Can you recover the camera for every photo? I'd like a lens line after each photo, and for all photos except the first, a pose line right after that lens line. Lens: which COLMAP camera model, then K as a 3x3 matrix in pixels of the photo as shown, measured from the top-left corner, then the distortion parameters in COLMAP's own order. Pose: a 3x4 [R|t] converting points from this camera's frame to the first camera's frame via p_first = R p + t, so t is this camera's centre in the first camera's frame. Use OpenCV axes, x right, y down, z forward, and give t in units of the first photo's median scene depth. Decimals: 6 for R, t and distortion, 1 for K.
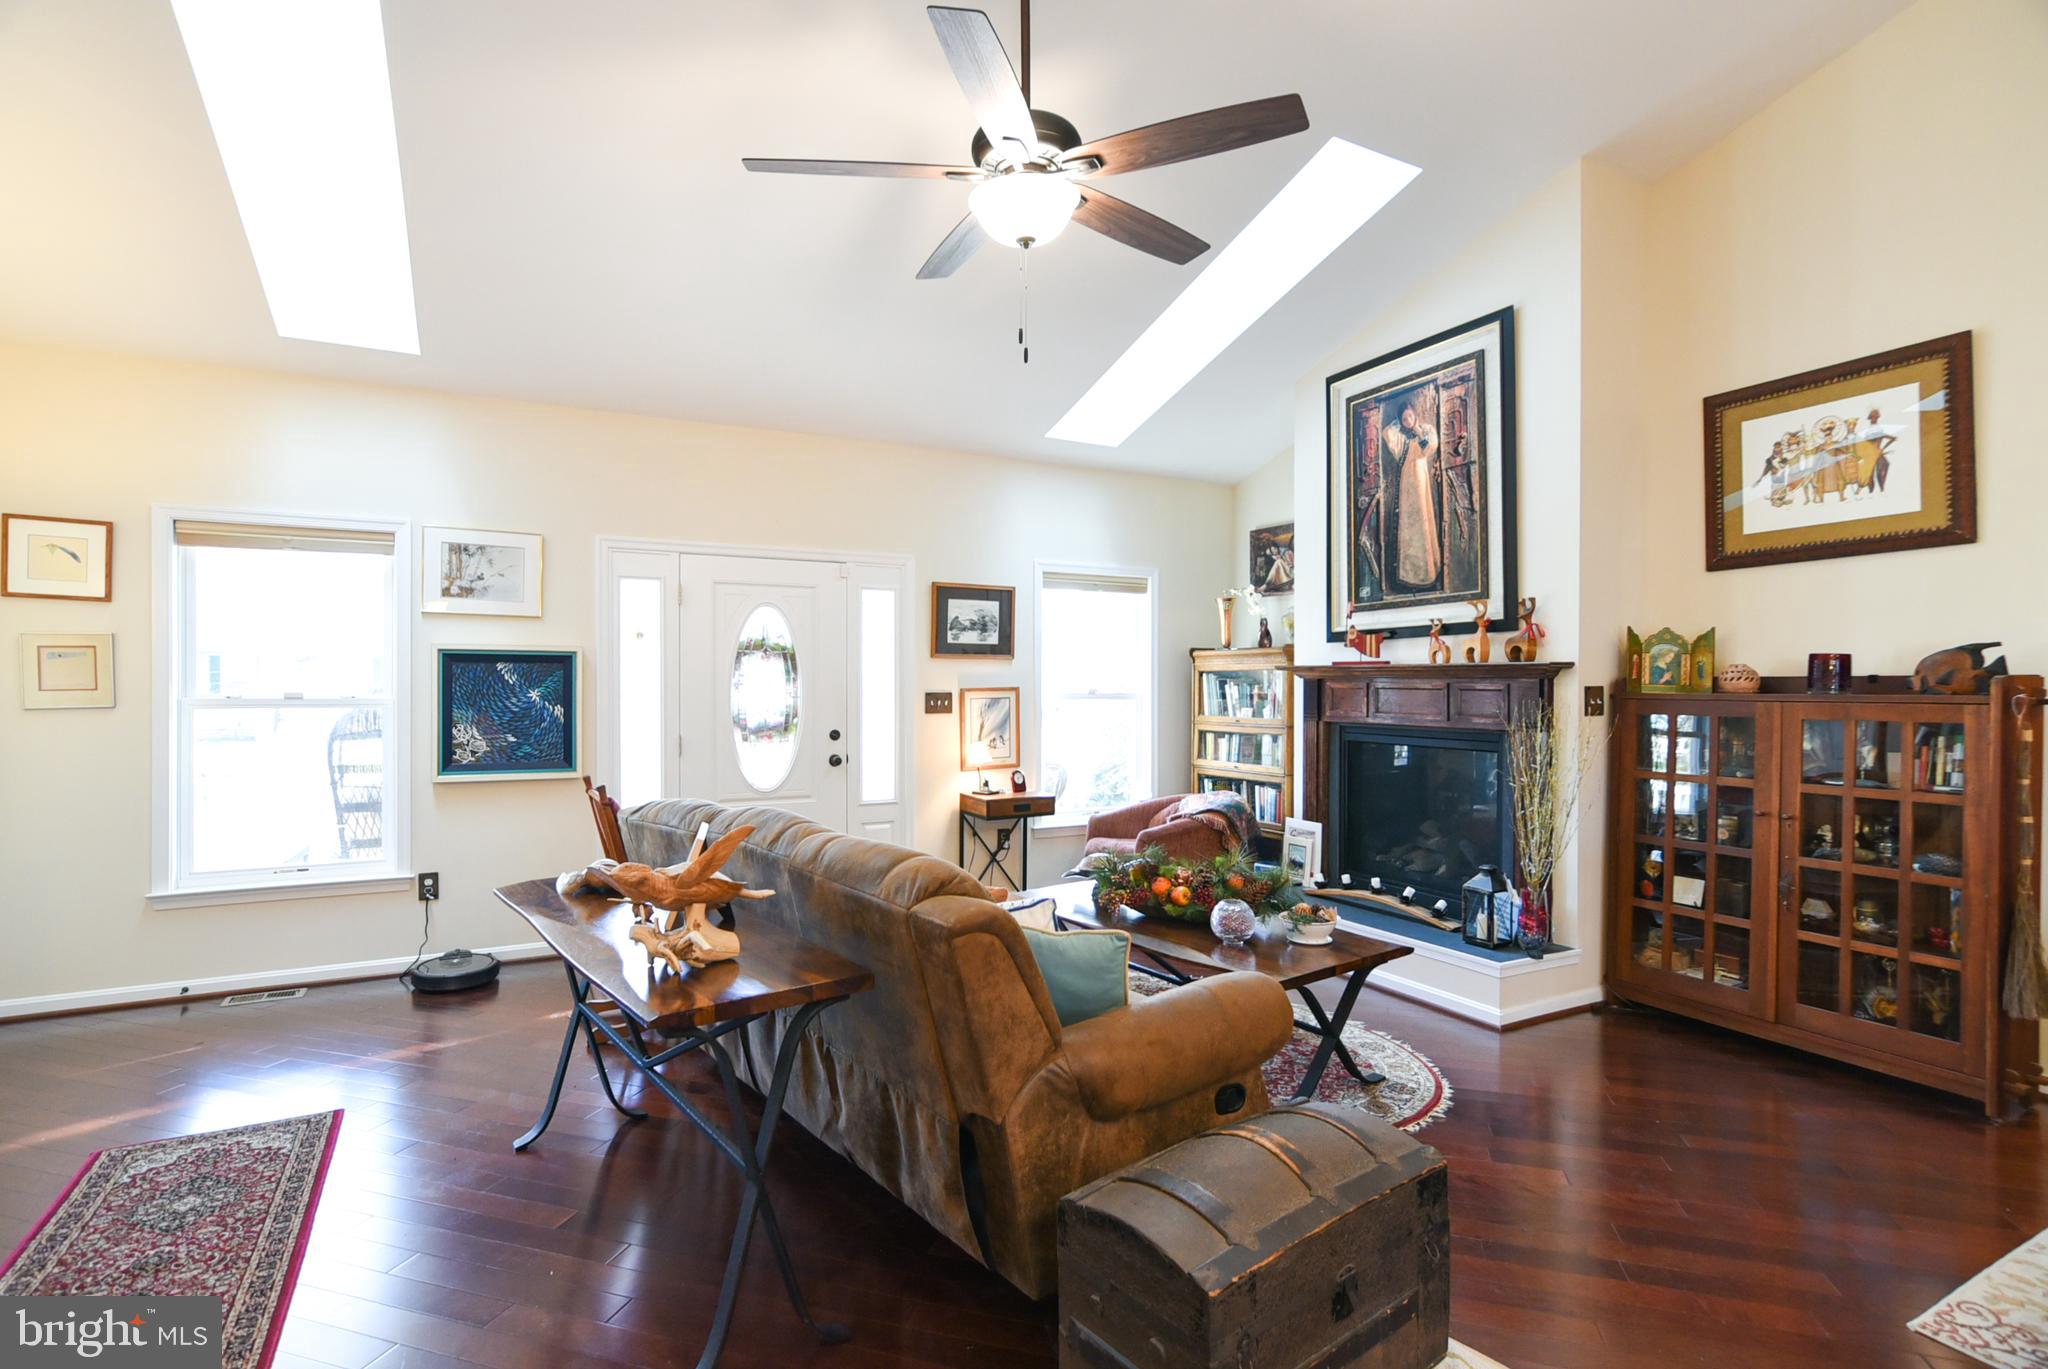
lens RADIAL K [[985.7, 0, 1021.2], [0, 985.7, 681.3], [0, 0, 1]] dist [-0.001713, 0.000819]
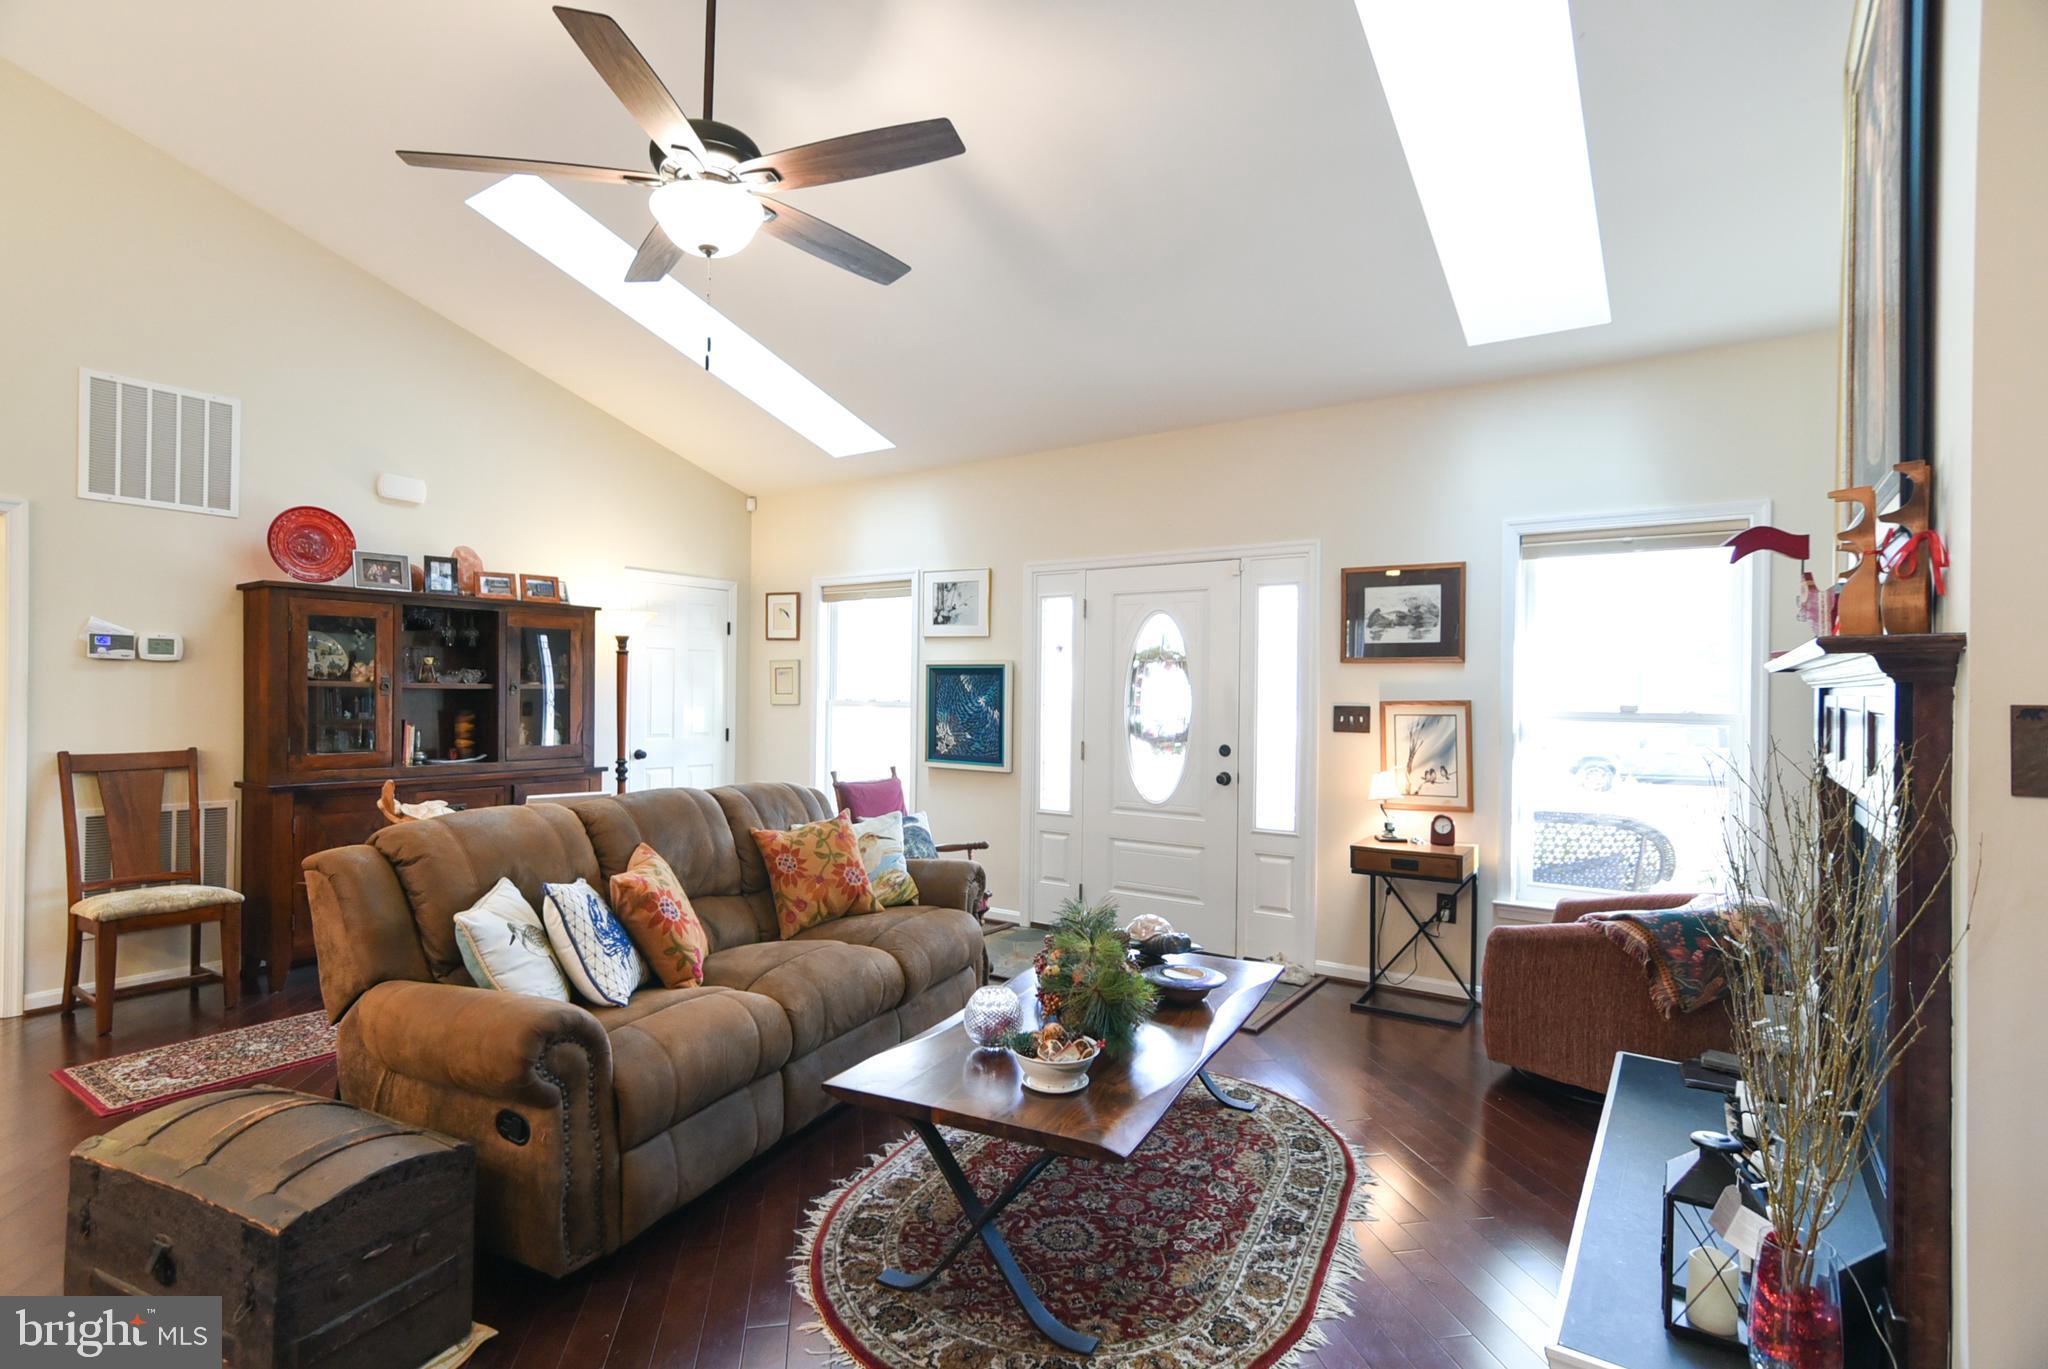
lens RADIAL K [[985.7, 0, 1021.2], [0, 985.7, 681.3], [0, 0, 1]] dist [-0.001713, 0.000819]
pose [[0.467668, -0.002364, -0.883901, 0.519955], [-0.003456, 0.999984, -0.004503, -0.004386], [0.883897, 0.005160, 0.467652, 0.407896]]
